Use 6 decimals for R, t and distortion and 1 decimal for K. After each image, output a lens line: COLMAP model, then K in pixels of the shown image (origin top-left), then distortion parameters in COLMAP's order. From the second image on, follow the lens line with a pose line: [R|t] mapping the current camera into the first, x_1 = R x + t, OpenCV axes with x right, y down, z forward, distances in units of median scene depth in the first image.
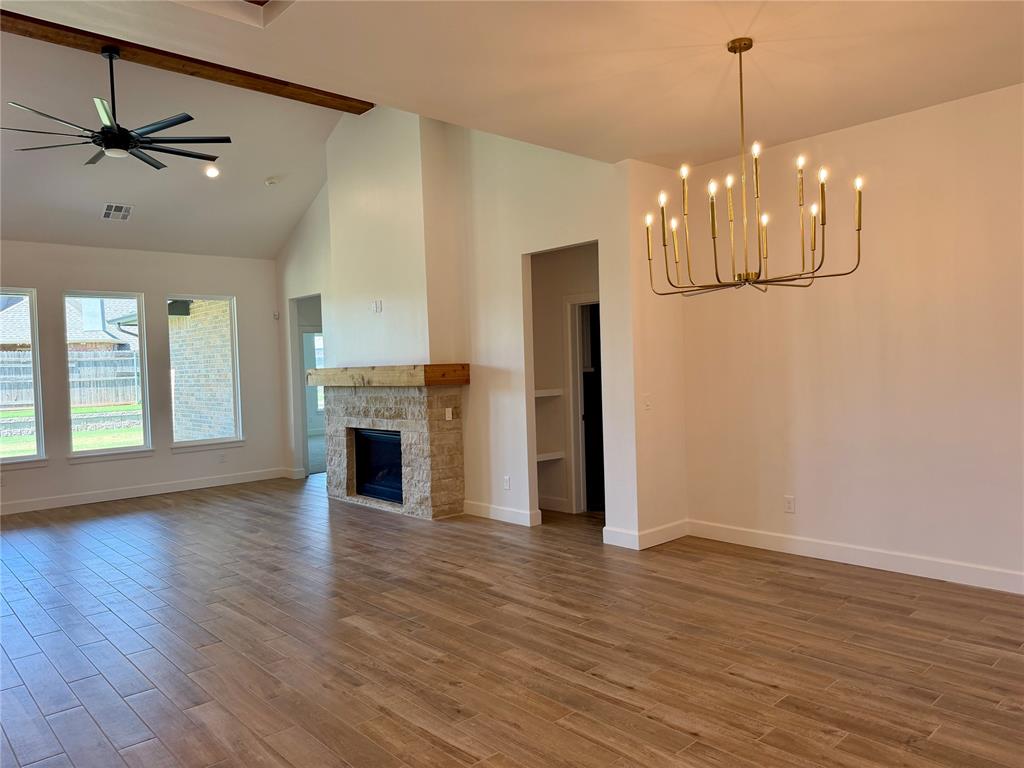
lens RADIAL K [[724.6, 0, 513.6], [0, 724.6, 387.7], [0, 0, 1]] dist [0.051268, -0.076089]
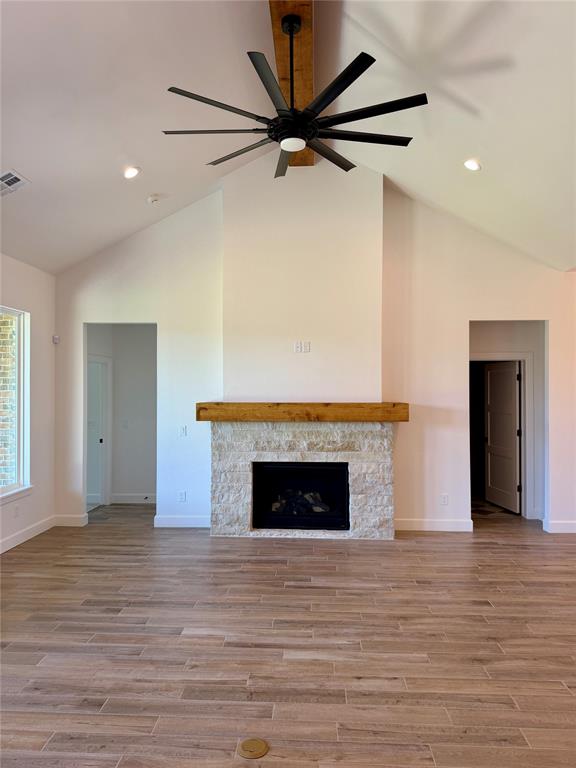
lens RADIAL K [[543.5, 0, 287.3], [0, 543.5, 385.1], [0, 0, 1]] dist [0.051268, -0.076089]
pose [[0.716747, 0.038388, 0.696276, -0.795701], [-0.000237, 0.998497, -0.054807, -0.011664], [-0.697333, 0.039118, 0.715679, 0.466543]]
